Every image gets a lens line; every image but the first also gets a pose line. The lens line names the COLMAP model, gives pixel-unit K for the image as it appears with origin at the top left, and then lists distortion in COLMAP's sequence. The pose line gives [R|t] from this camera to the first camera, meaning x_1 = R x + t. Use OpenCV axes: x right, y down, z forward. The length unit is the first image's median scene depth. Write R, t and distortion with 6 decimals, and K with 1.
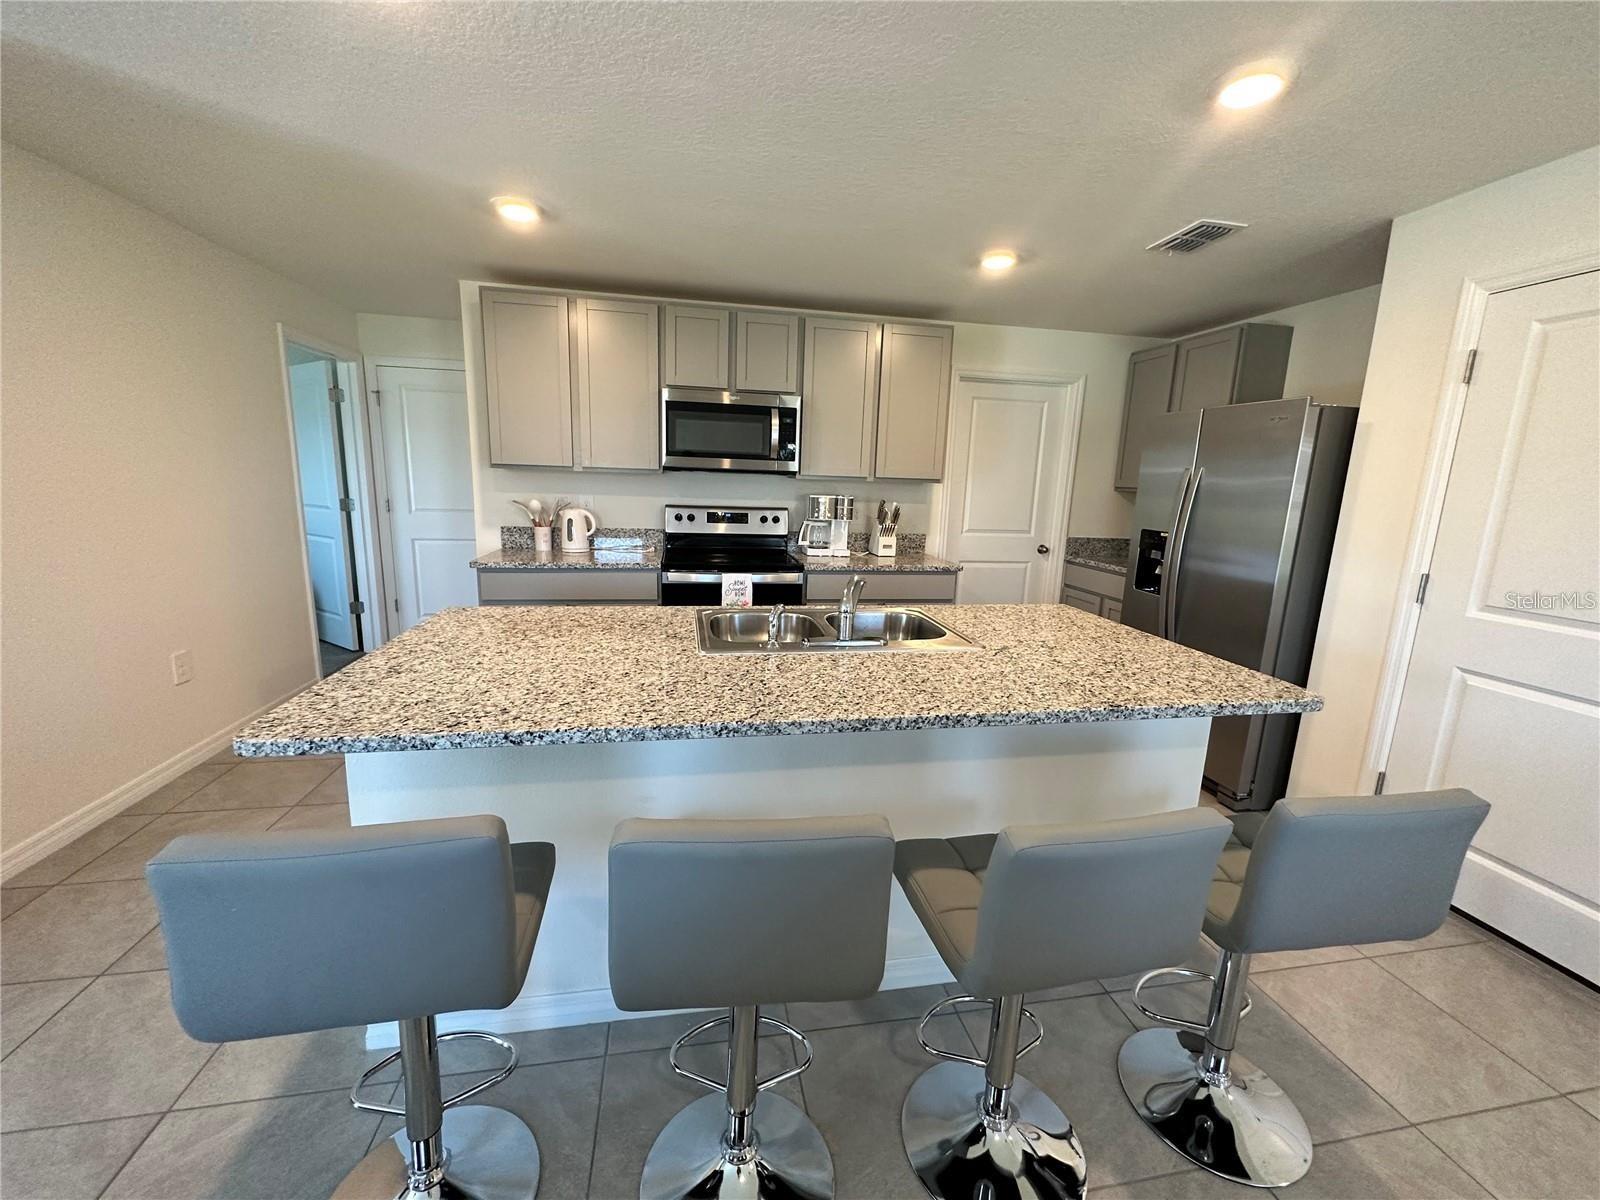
lens RADIAL K [[639.3, 0, 800.0], [0, 639.3, 600.0], [0, 0, 1]] dist [-0.000208, 0.000096]
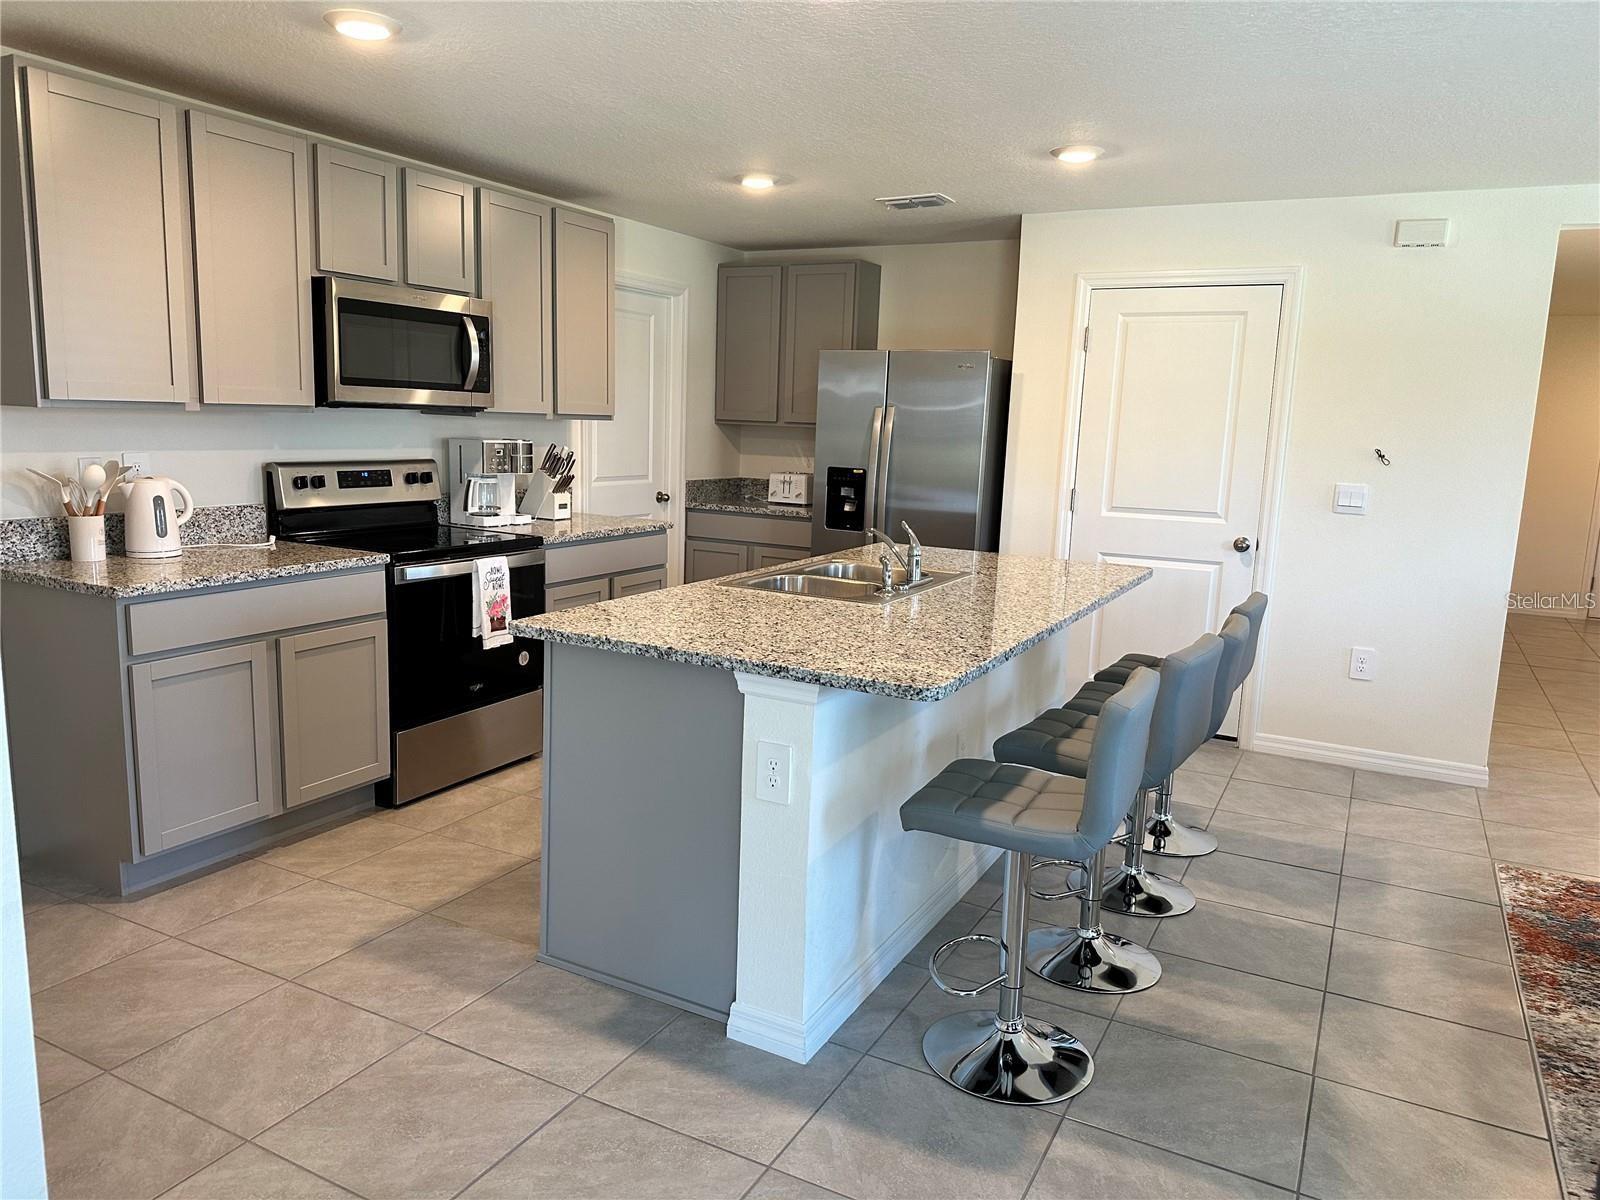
lens RADIAL K [[1131.9, 0, 800.0], [0, 1131.9, 600.0], [0, 0, 1]] dist [0.079756, -0.096107]
pose [[0.615296, -0.139112, 0.775924, -0.752702], [0.135290, 0.988336, 0.069912, -0.032002], [-0.776600, 0.061958, 0.626940, -0.031491]]
